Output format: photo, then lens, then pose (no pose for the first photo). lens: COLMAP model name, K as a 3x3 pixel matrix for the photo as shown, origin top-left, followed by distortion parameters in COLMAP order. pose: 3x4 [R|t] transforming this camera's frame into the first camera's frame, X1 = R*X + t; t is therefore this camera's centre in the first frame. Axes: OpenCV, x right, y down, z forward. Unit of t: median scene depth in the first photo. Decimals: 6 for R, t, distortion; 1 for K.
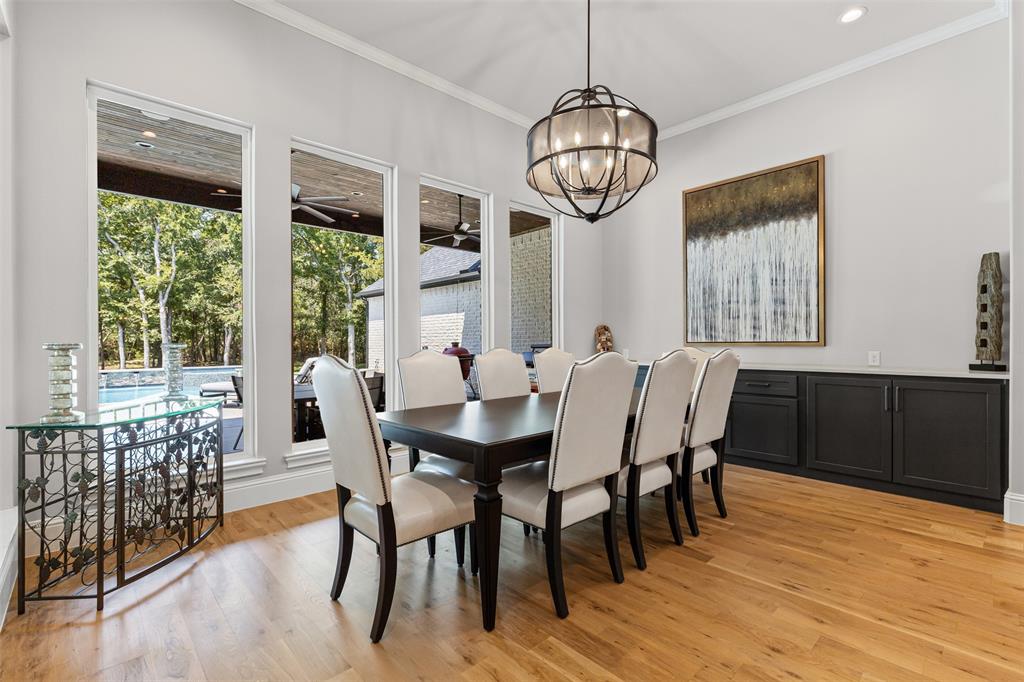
lens RADIAL K [[458.6, 0, 512.1], [0, 458.6, 339.2], [0, 0, 1]] dist [-0.001215, -0.000148]
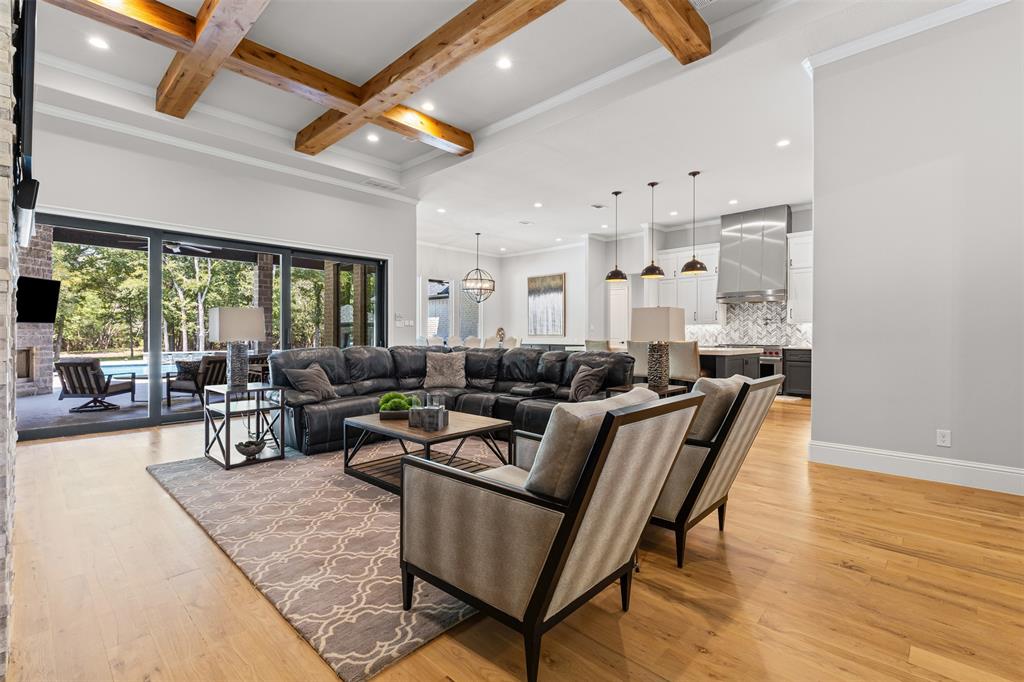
lens RADIAL K [[458.6, 0, 516.4], [0, 458.6, 331.9], [0, 0, 1]] dist [-0.001215, -0.000148]
pose [[0.996970, 0.007837, 0.077393, 0.117888], [-0.007937, 0.999968, 0.000979, -0.013239], [-0.077383, -0.001590, 0.997000, -1.689853]]
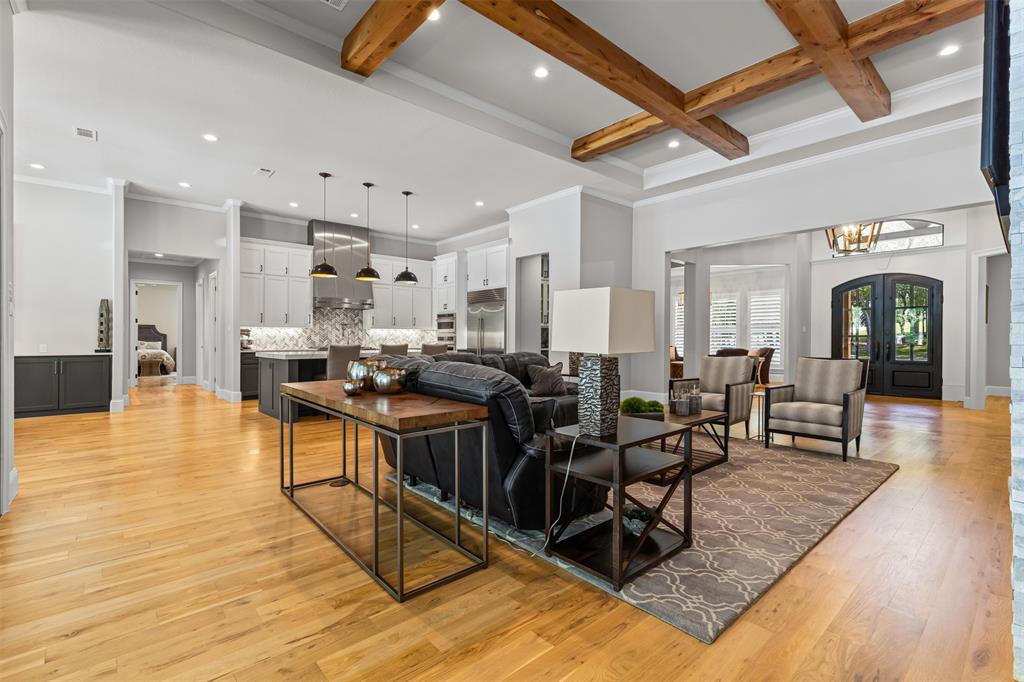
lens RADIAL K [[458.6, 0, 516.7], [0, 458.6, 342.3], [0, 0, 1]] dist [-0.001215, -0.000148]
pose [[0.016176, -0.004230, 0.999860, -0.796072], [-0.008983, 0.999950, 0.004376, -0.005093], [-0.999829, -0.009053, 0.016137, -0.720025]]
